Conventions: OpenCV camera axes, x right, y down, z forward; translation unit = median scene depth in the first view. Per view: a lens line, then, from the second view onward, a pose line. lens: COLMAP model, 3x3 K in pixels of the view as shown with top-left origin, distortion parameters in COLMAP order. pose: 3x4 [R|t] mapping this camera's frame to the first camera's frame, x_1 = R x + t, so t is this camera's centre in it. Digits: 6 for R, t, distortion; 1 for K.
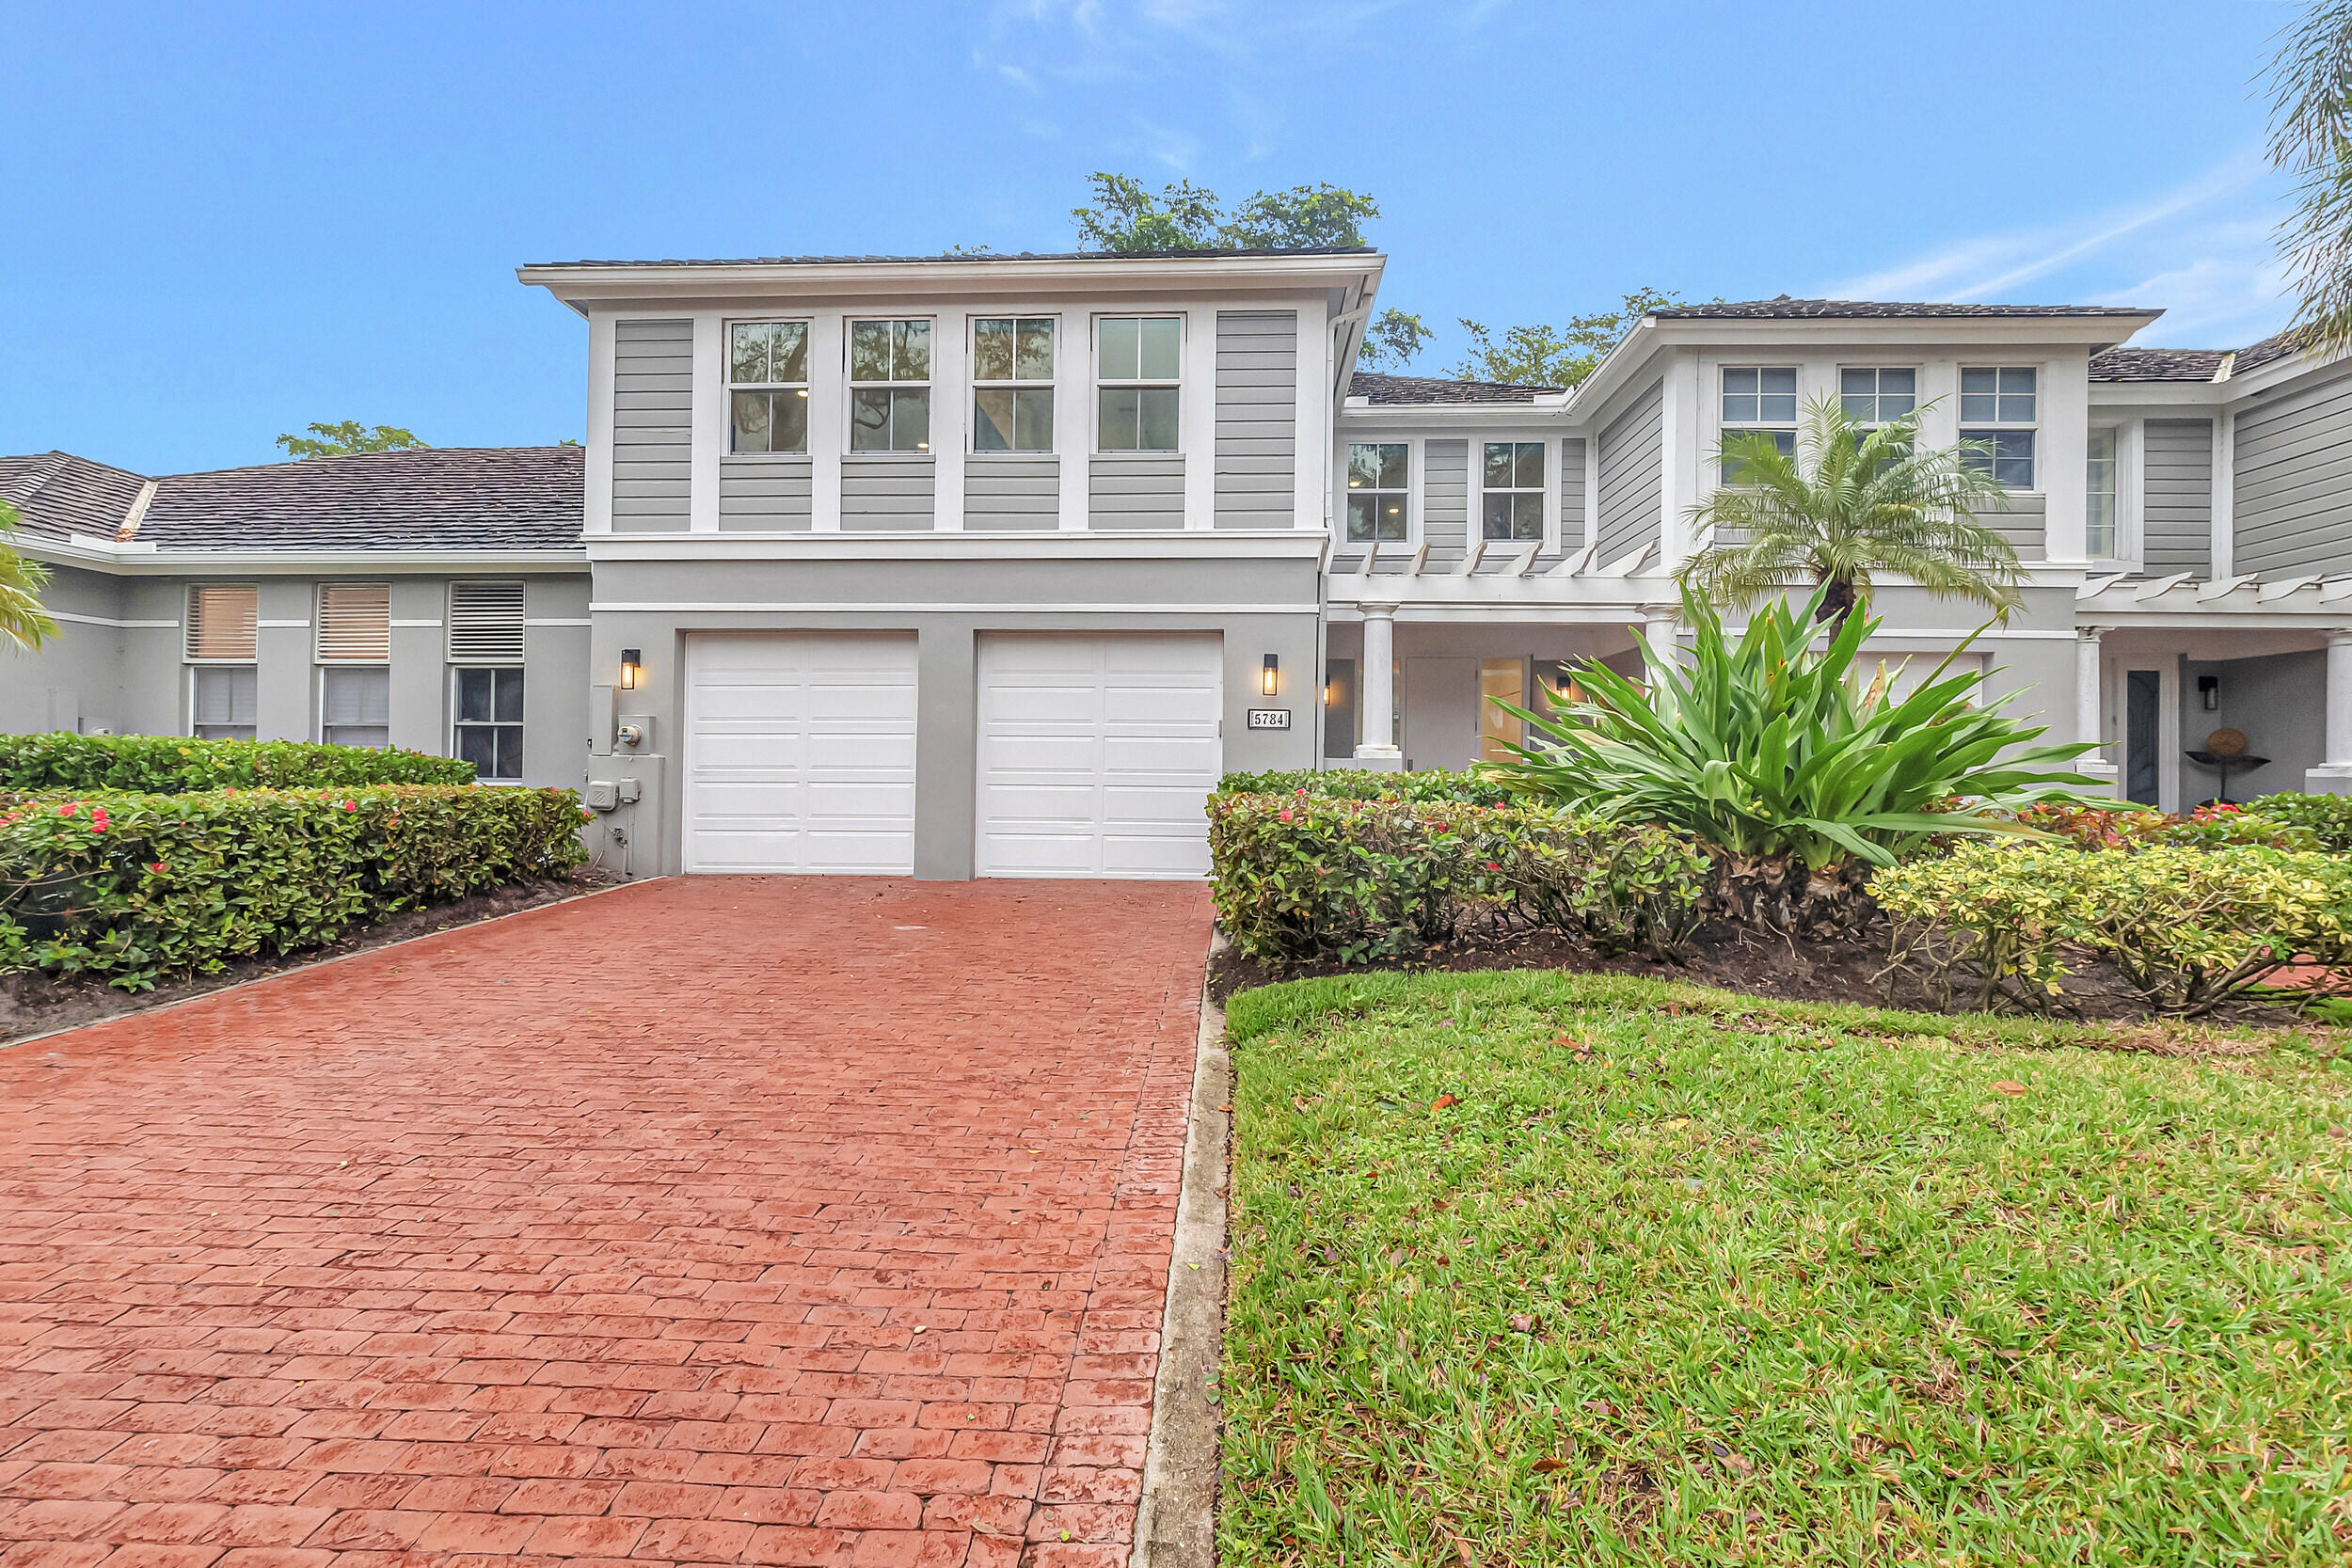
lens RADIAL K [[1063.7, 0, 1183.0], [0, 1063.7, 780.6], [0, 0, 1]] dist [-0.000567, -0.001764]
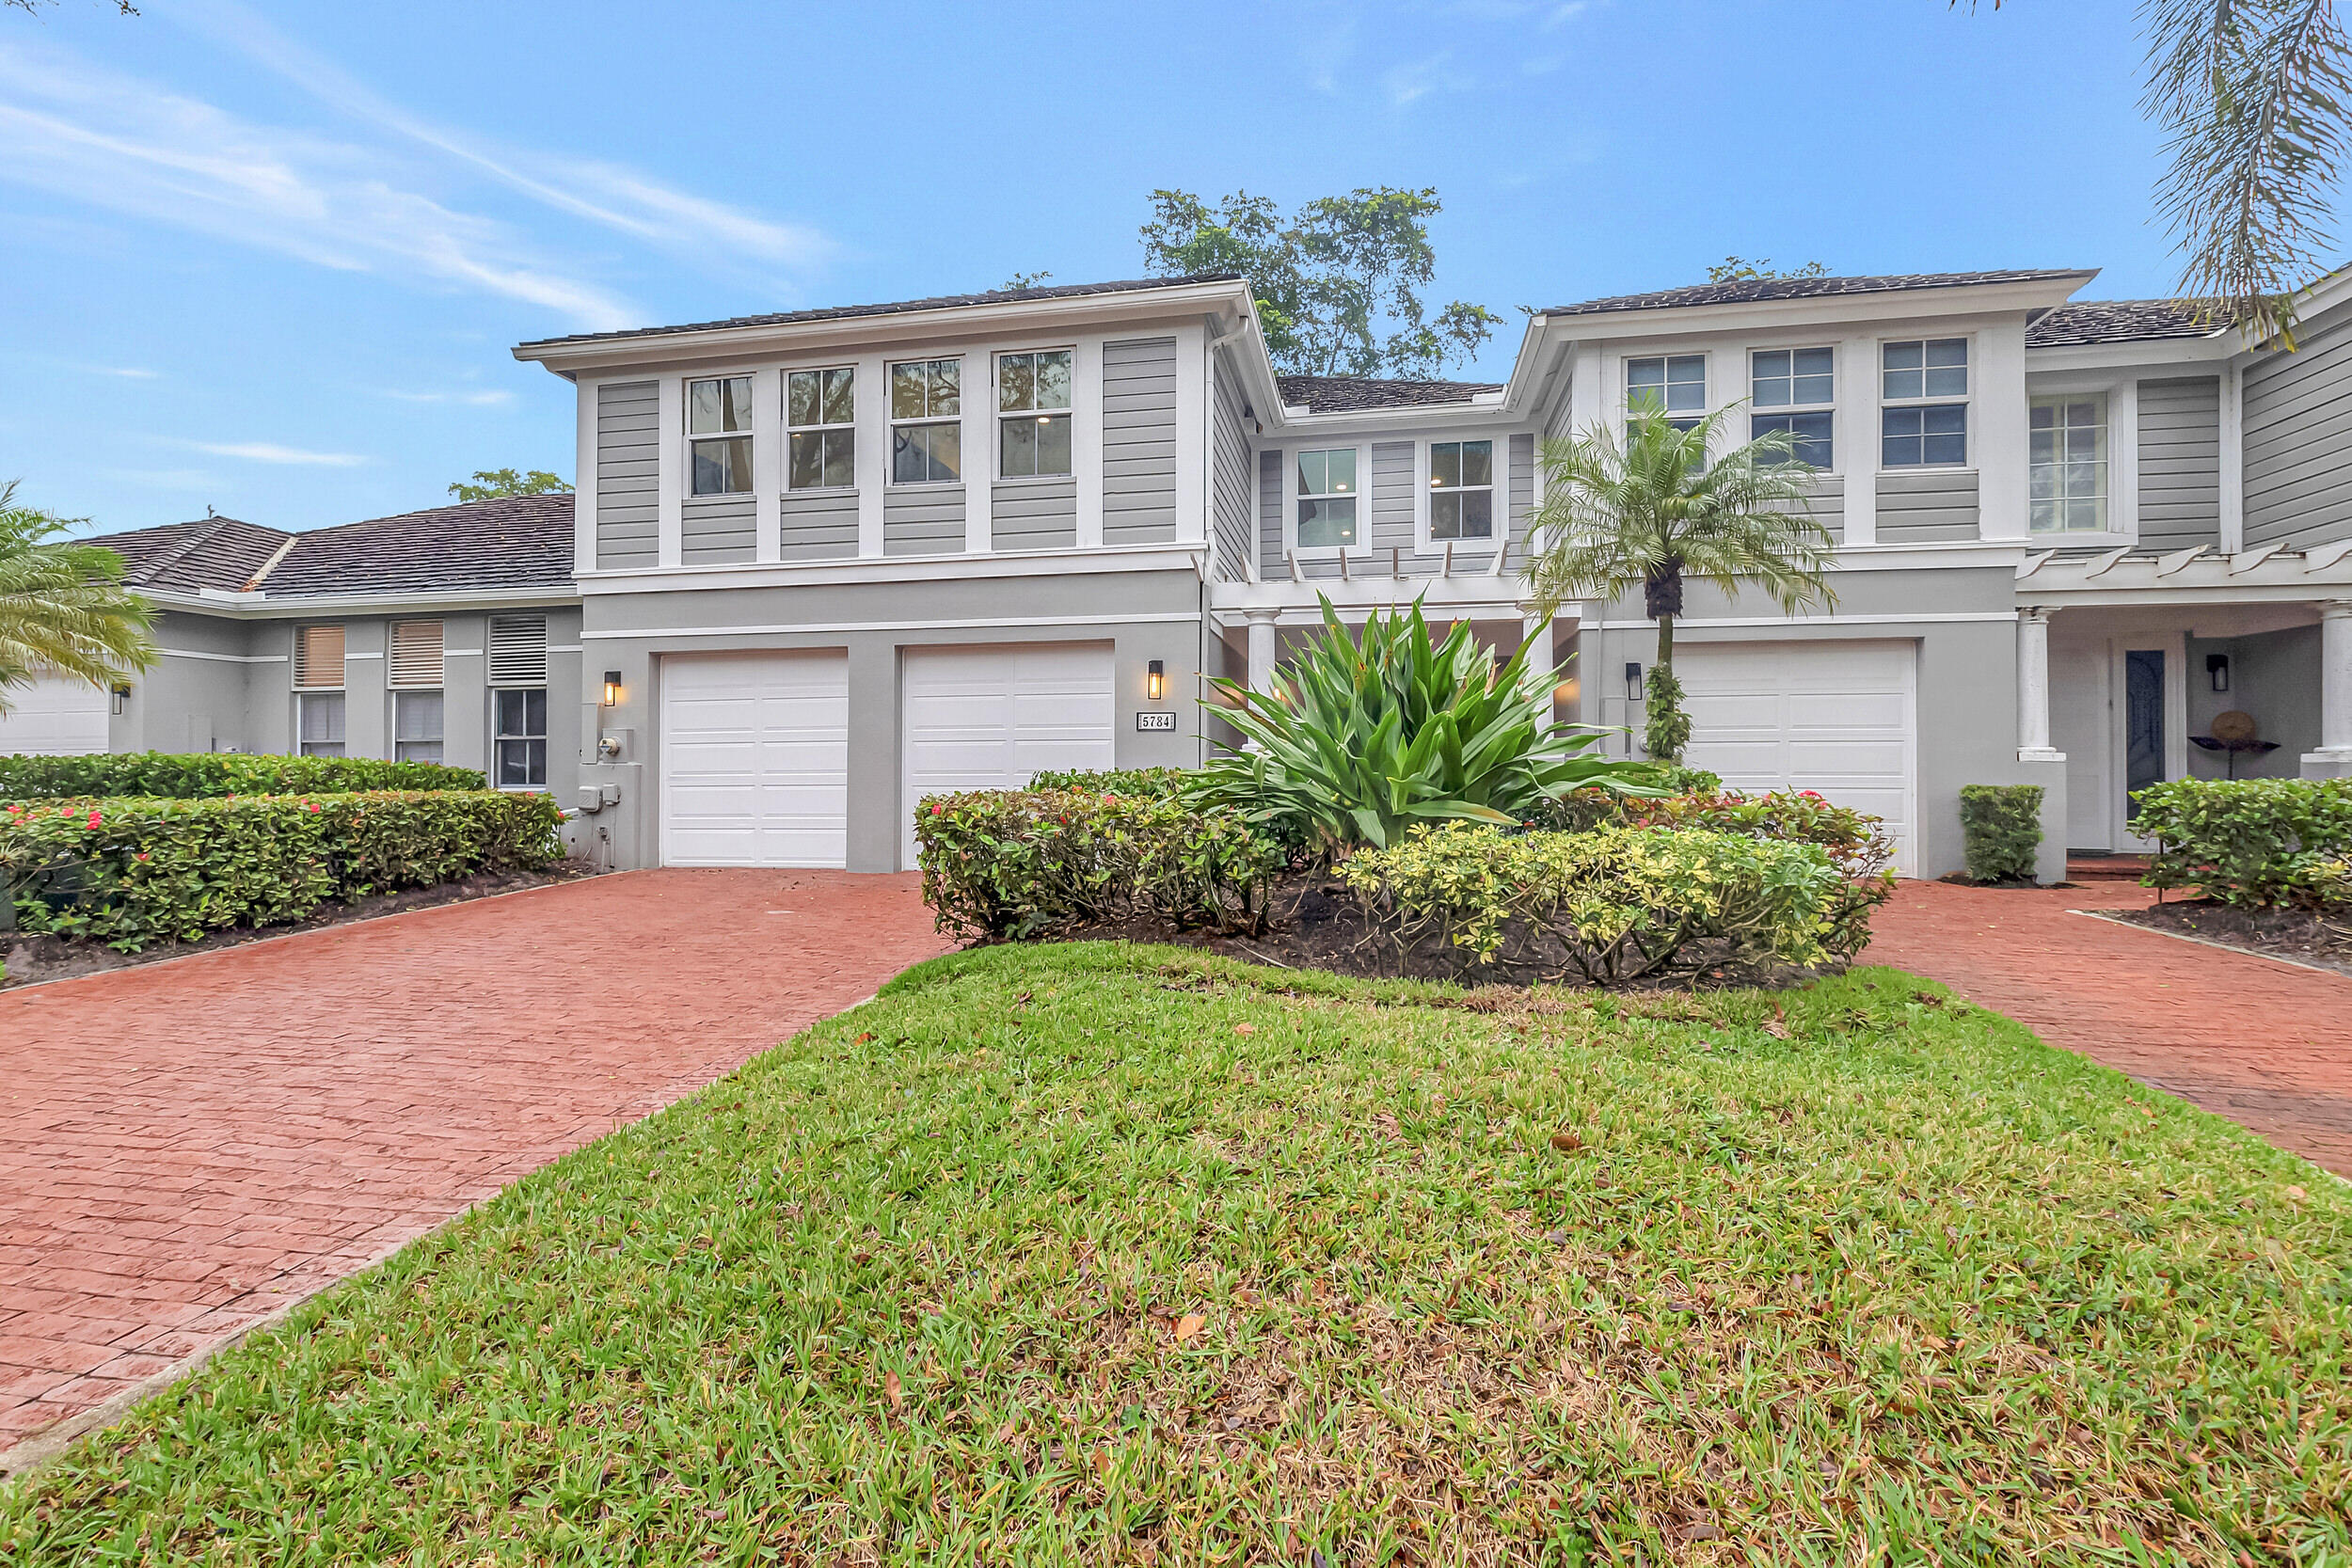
lens RADIAL K [[1063.7, 0, 1173.3], [0, 1063.7, 779.3], [0, 0, 1]] dist [-0.000567, -0.001764]
pose [[0.989940, -0.011557, -0.141014, 0.239717], [0.011293, 0.999933, -0.002673, 0.003214], [0.141035, 0.001054, 0.990004, -0.050896]]
